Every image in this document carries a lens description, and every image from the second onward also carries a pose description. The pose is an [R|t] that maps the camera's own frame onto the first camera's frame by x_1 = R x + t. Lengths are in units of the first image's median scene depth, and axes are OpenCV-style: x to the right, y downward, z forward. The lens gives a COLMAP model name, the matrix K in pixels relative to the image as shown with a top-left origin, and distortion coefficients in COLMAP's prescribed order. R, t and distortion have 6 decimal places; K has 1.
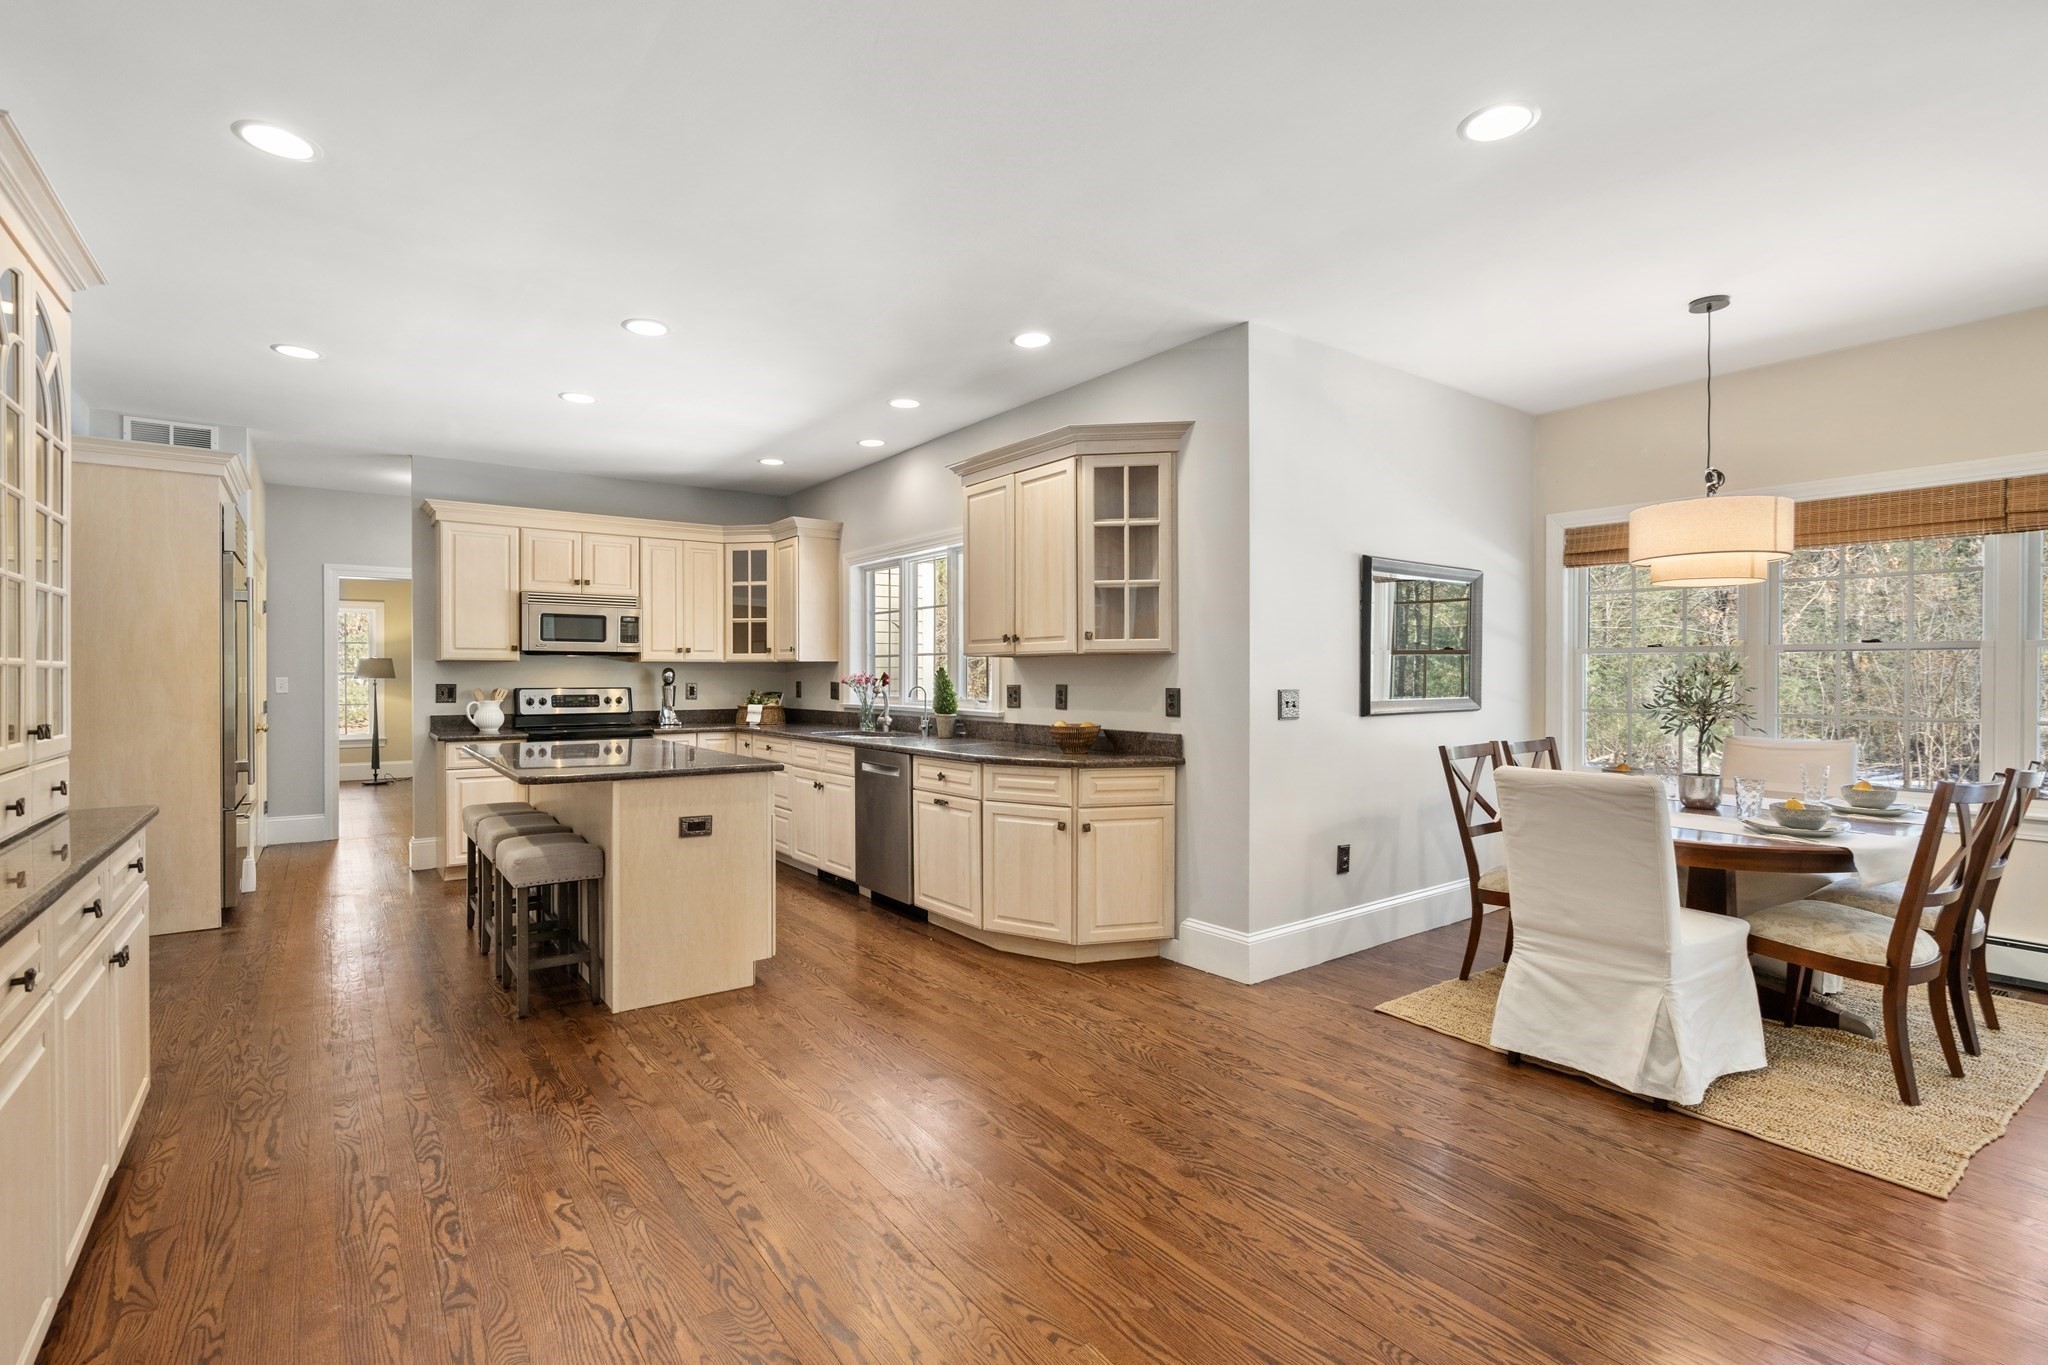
lens RADIAL K [[937.6, 0, 1023.4], [0, 937.6, 678.3], [0, 0, 1]] dist [-0.002343, 0.000359]
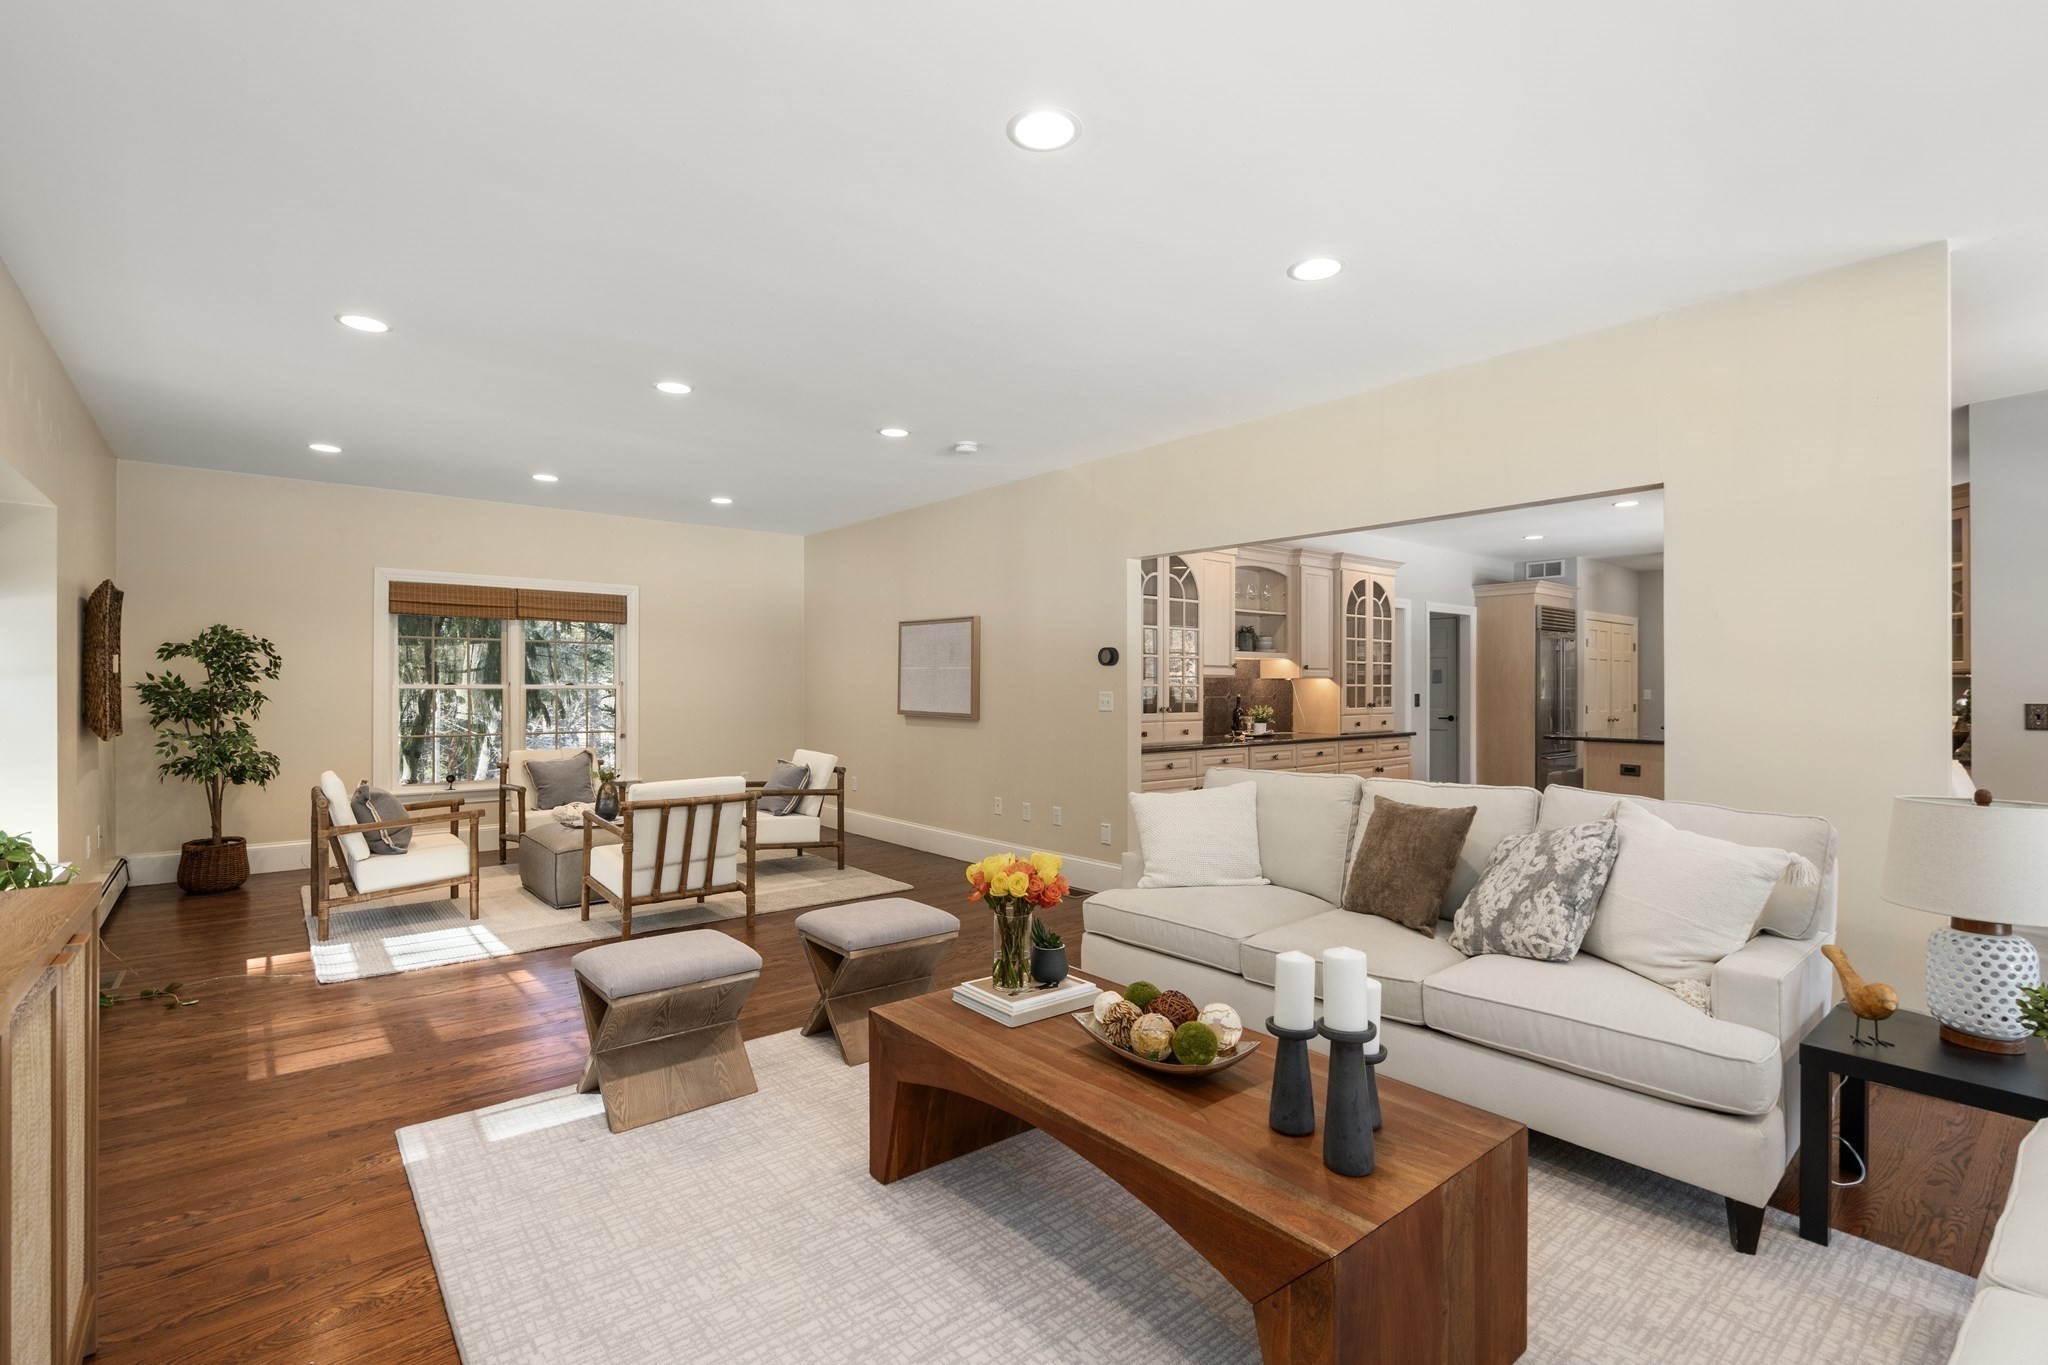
lens RADIAL K [[927.1, 0, 1024.0], [0, 927.1, 682.5], [0, 0, 1]] dist [-0.000820, 0.000095]
pose [[0.057718, -0.004287, -0.998324, 0.846122], [-0.004435, 0.999980, -0.004551, -0.001805], [0.998323, 0.004691, 0.057698, -0.188930]]
